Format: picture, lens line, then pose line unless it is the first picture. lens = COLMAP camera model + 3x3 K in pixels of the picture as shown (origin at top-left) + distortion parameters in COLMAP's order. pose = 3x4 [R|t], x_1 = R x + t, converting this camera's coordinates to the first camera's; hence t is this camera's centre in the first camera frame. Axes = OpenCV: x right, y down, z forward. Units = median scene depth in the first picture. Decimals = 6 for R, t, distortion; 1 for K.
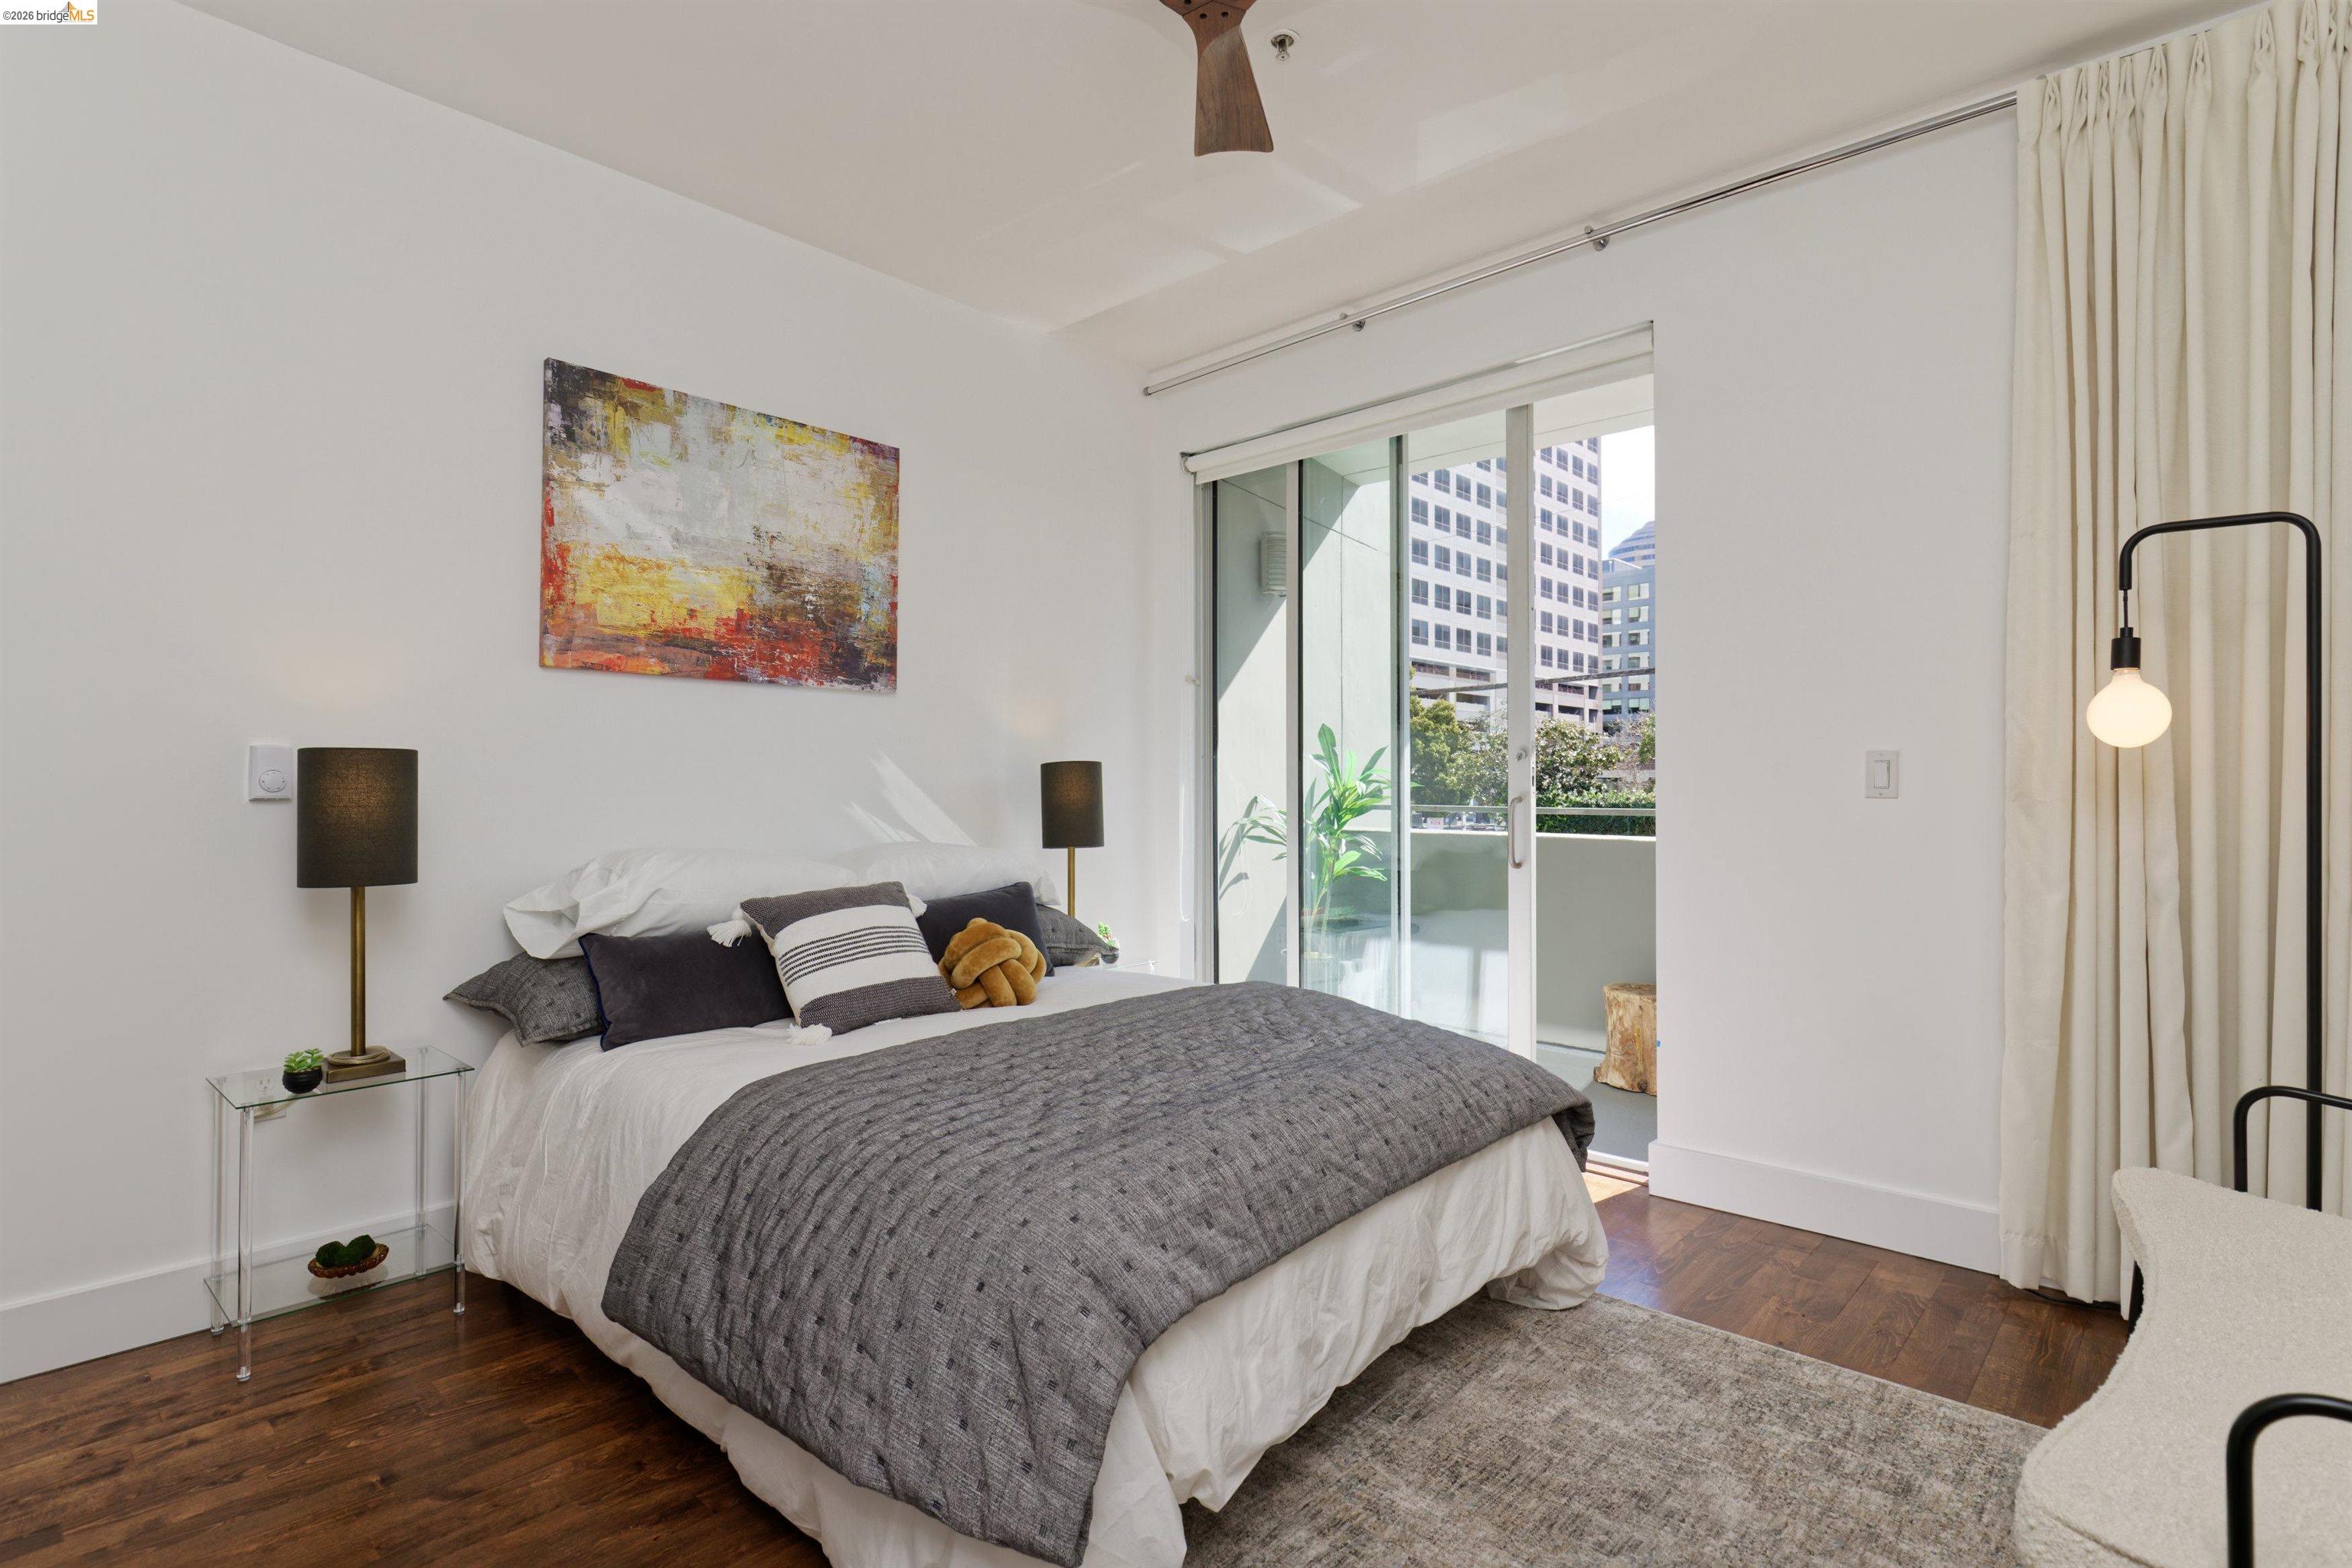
lens RADIAL K [[1147.8, 0, 1176.0], [0, 1147.8, 784.0], [0, 0, 1]] dist [0.013214, 0.000123]
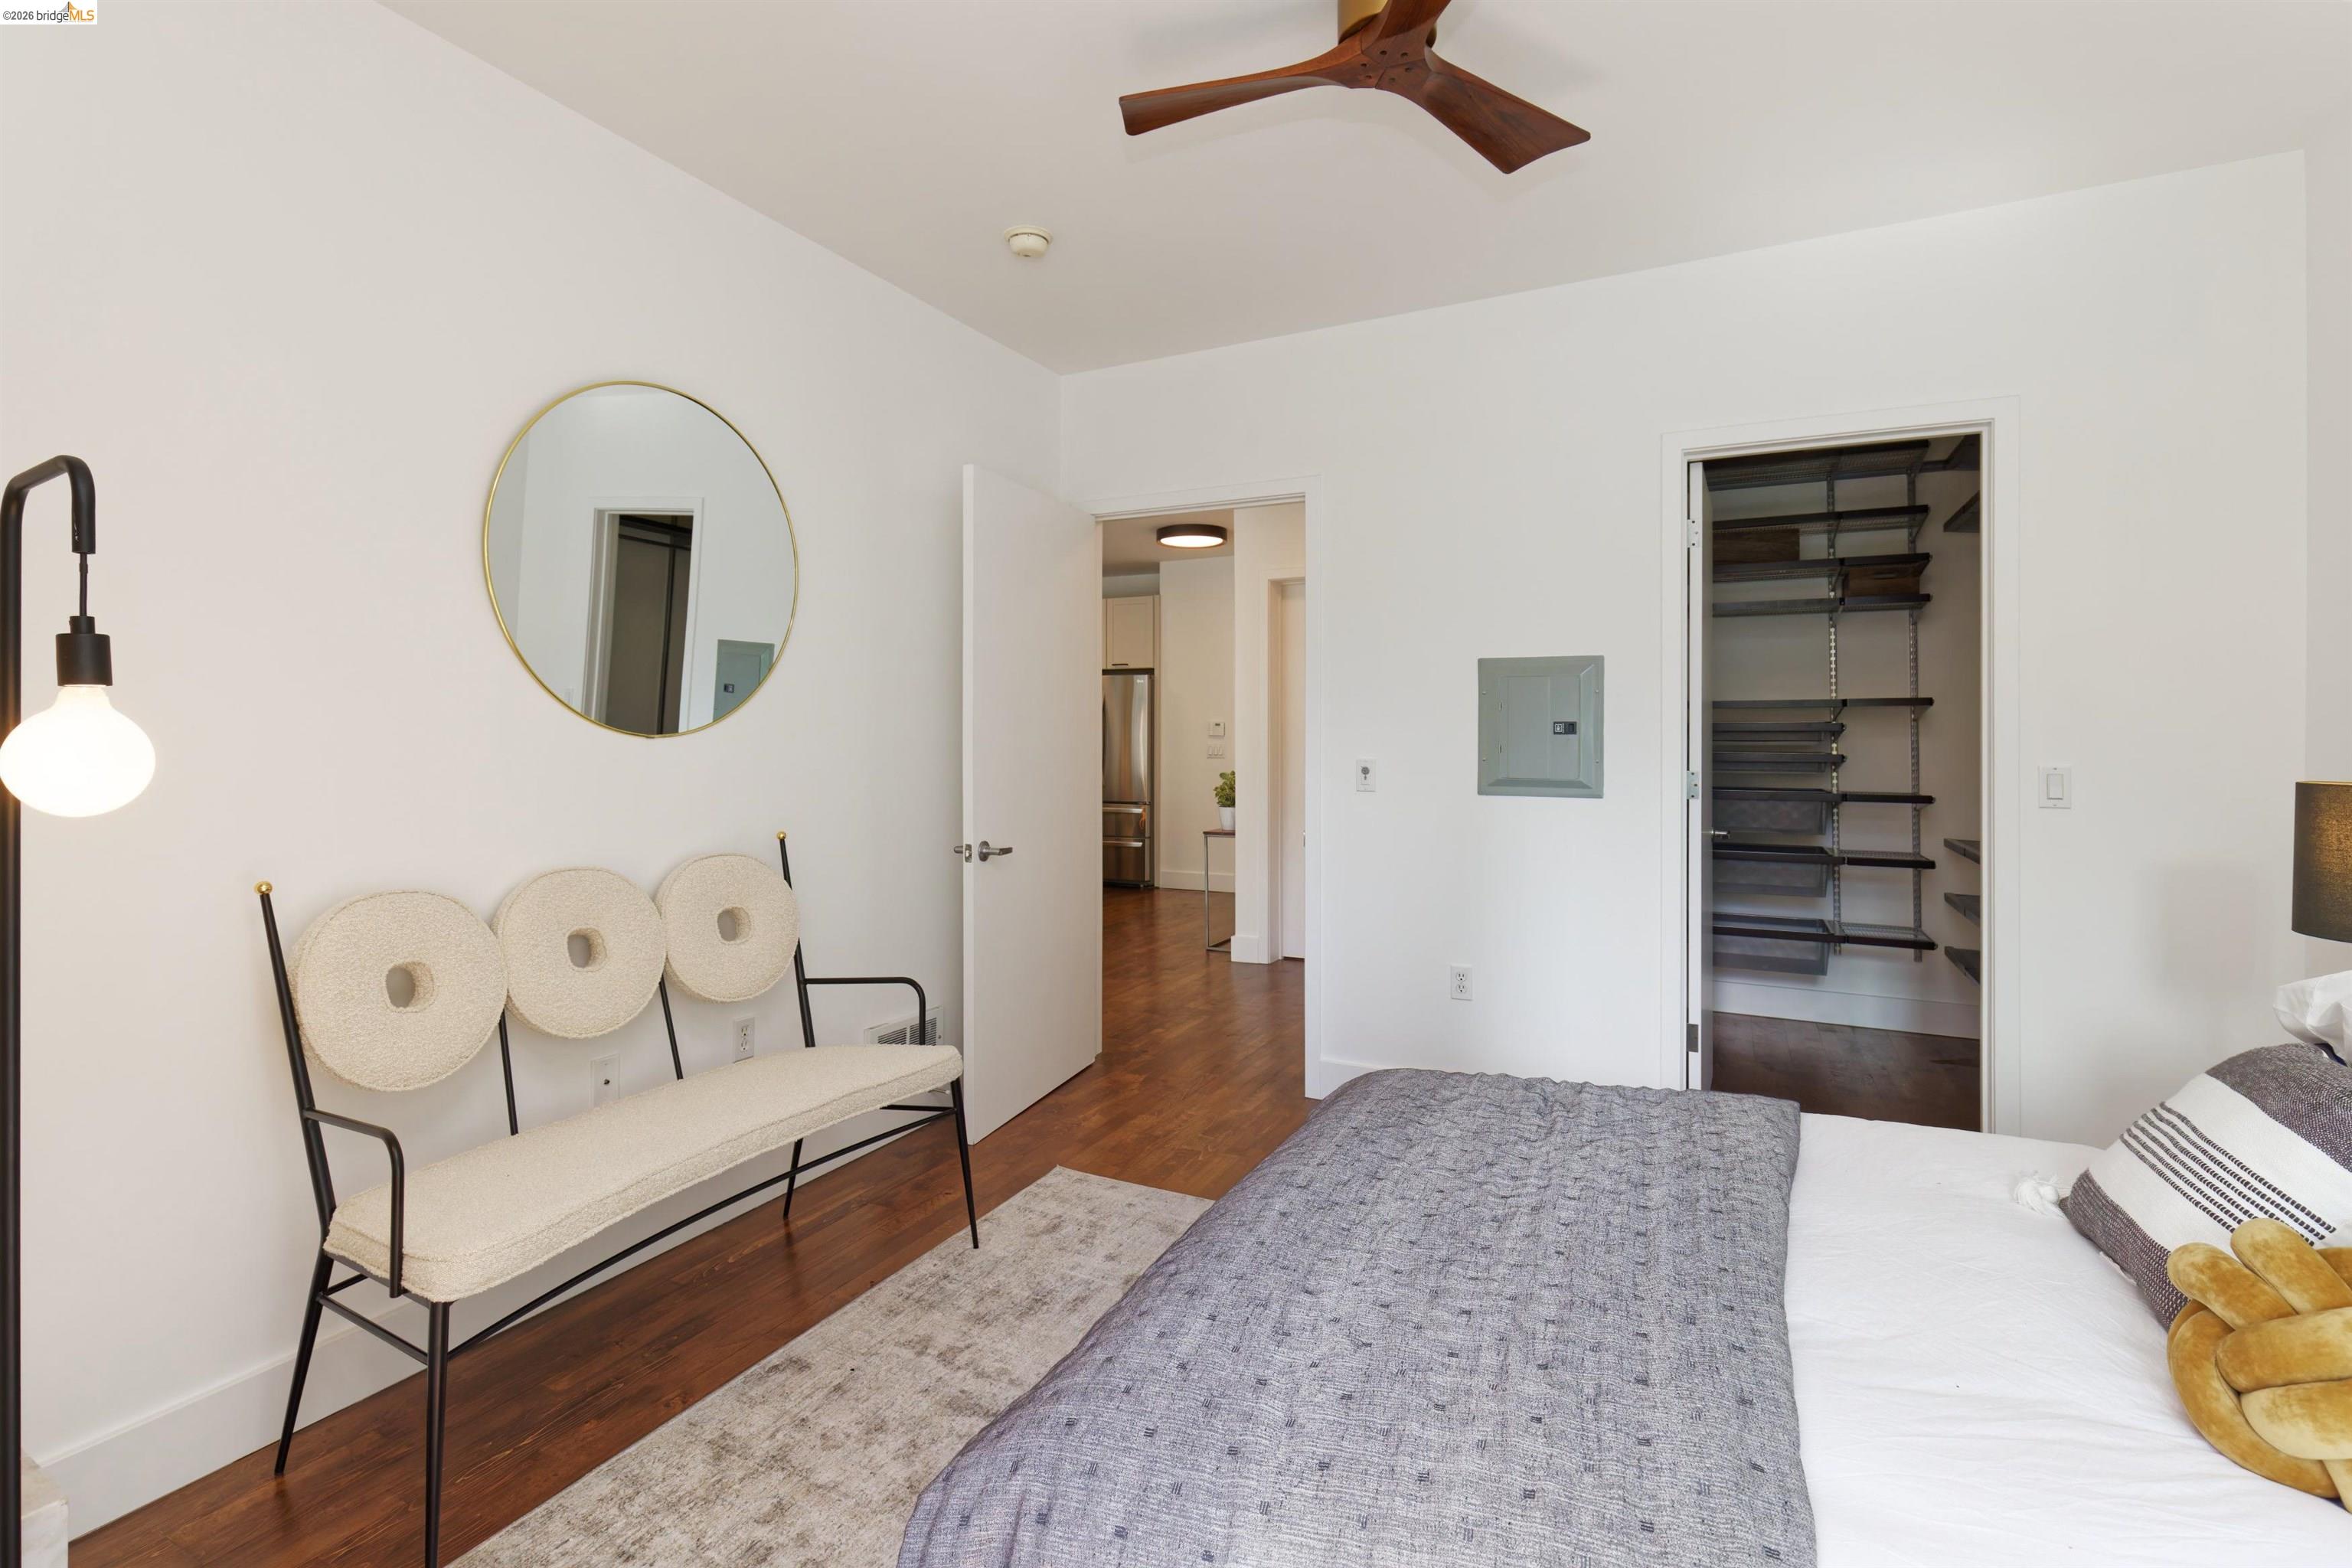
lens RADIAL K [[1081.9, 0, 1161.1], [0, 1081.9, 747.7], [0, 0, 1]] dist [0.010084, -0.001004]
pose [[-0.953443, -0.001201, -0.301572, 0.455376], [-0.001990, 0.999995, 0.002312, -0.068959], [0.301567, 0.002804, -0.953441, 1.682101]]
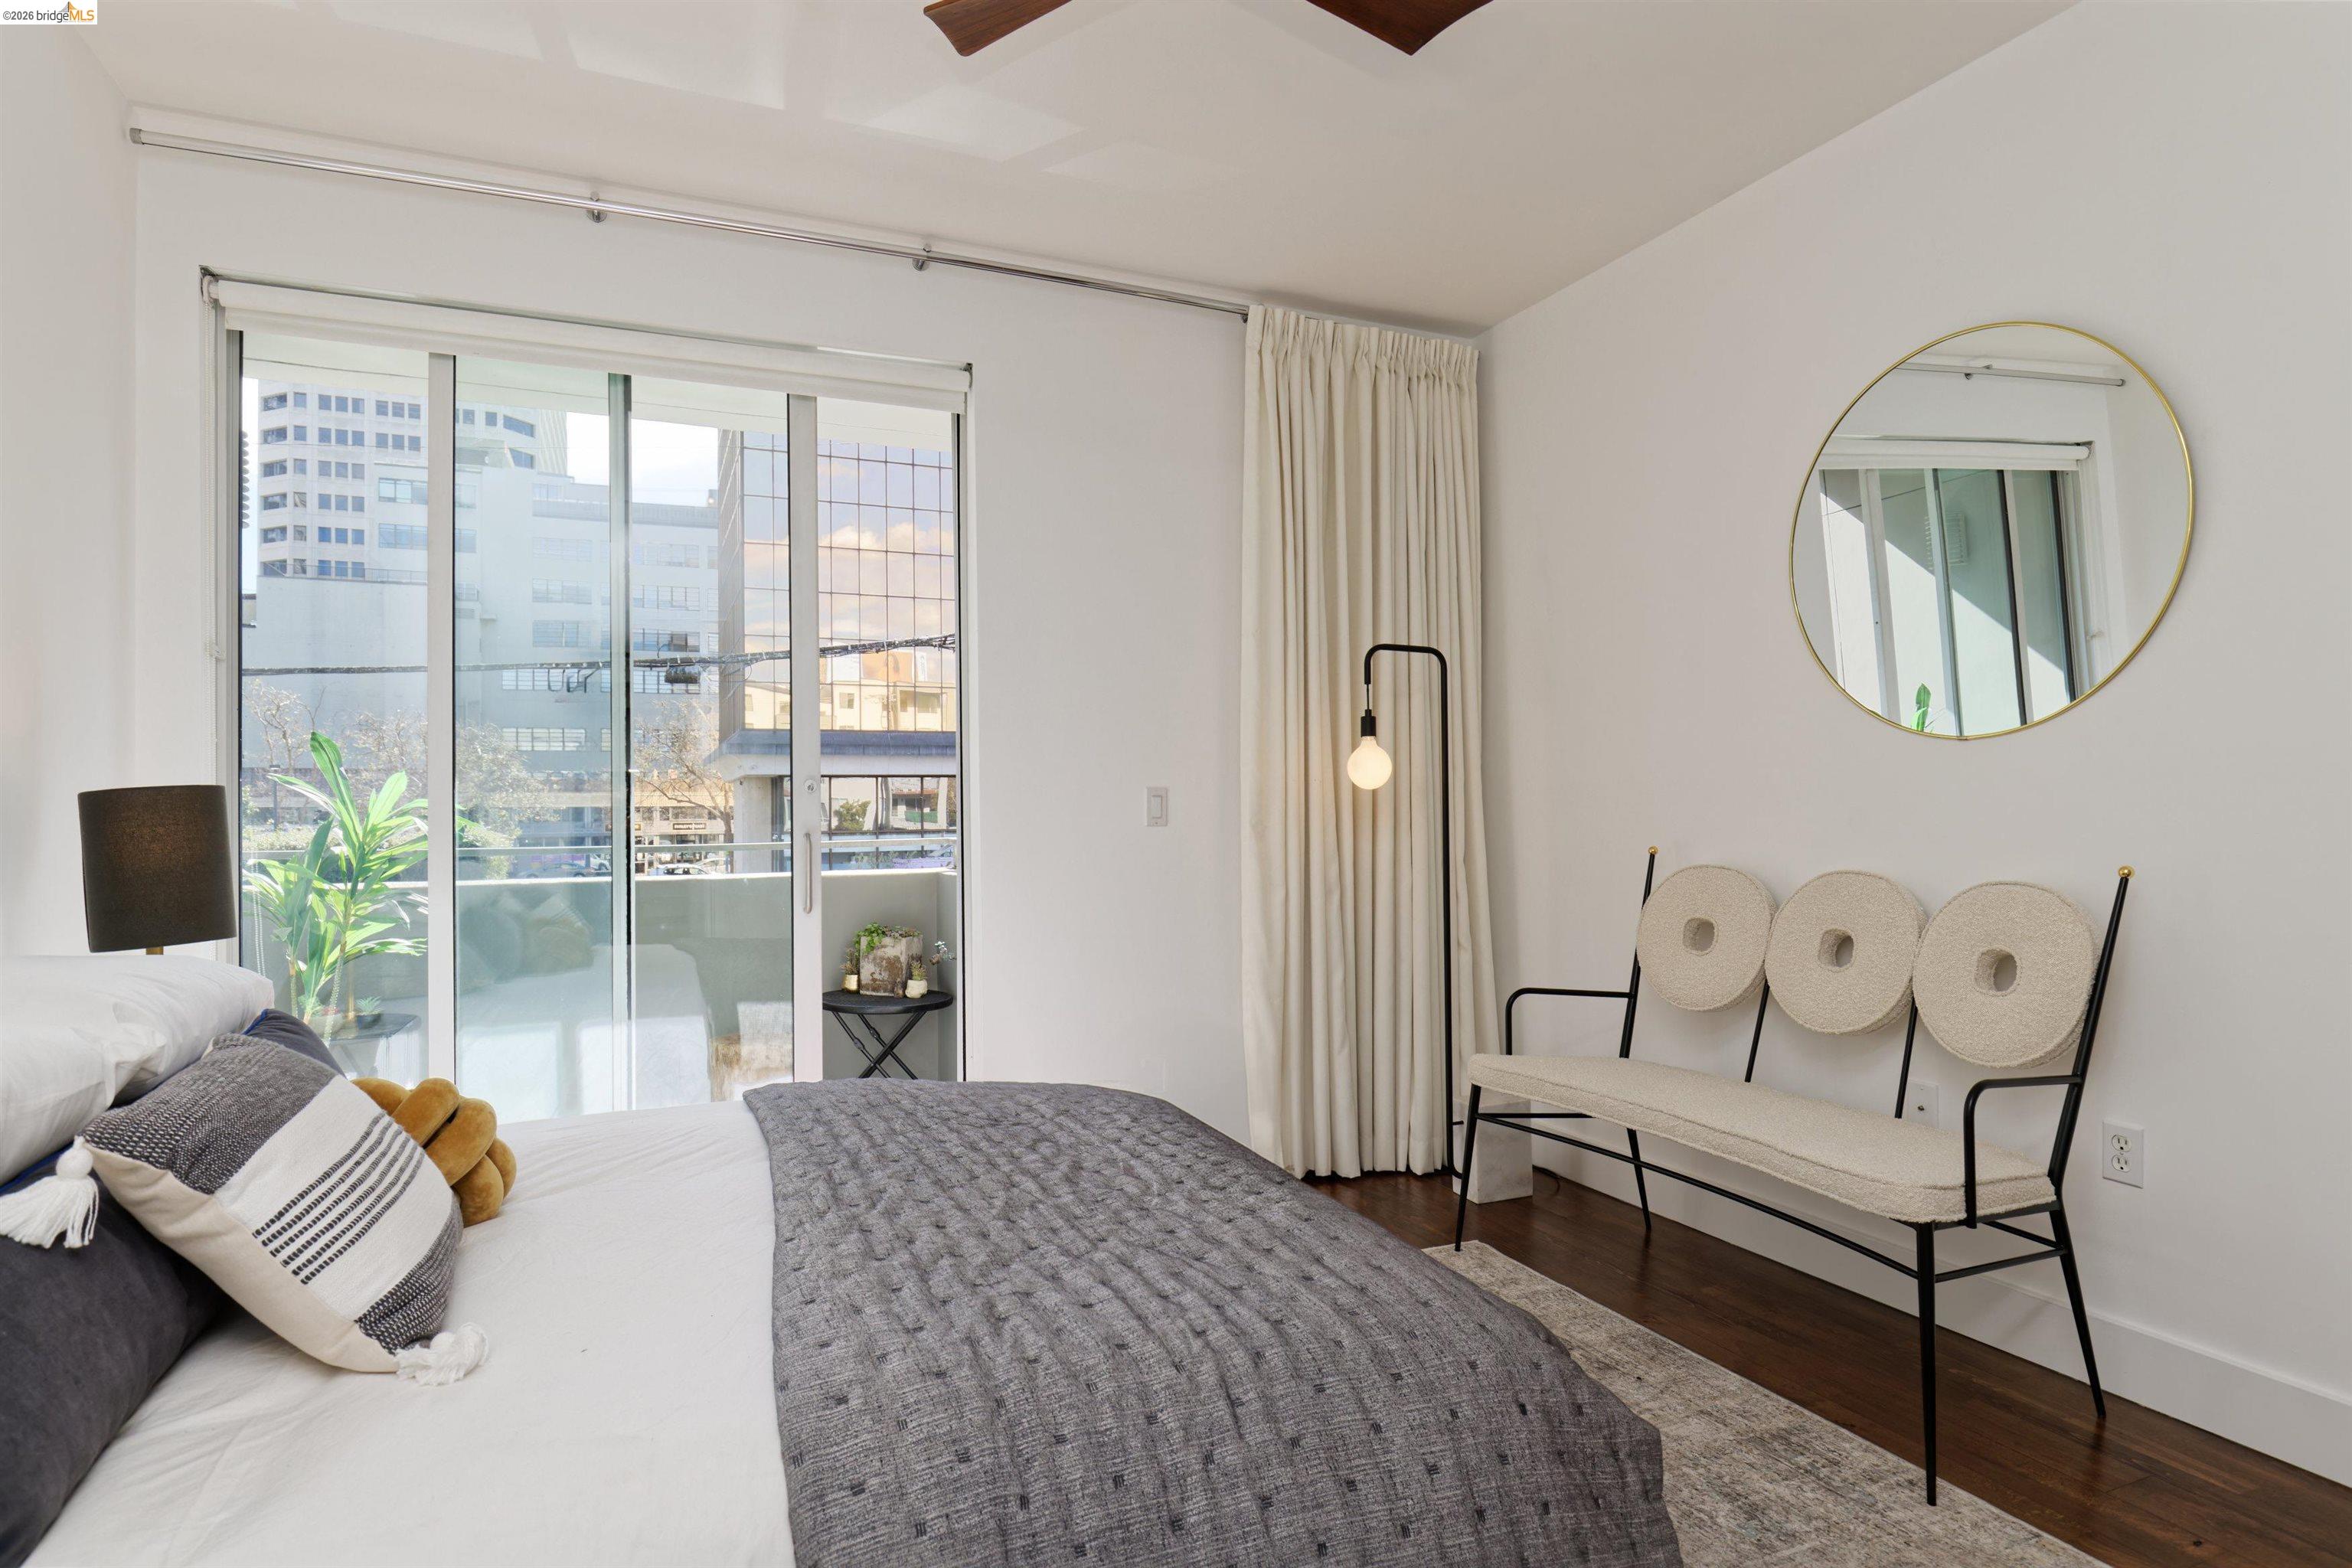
lens RADIAL K [[1249.4, 0, 1175.8], [0, 1249.4, 799.3], [0, 0, 1]] dist [0.000630, 0.001001]
pose [[0.399610, -0.002056, 0.916683, -0.769600], [0.009549, 0.999953, -0.001920, -0.016919], [-0.916636, 0.009520, 0.399611, 0.571764]]
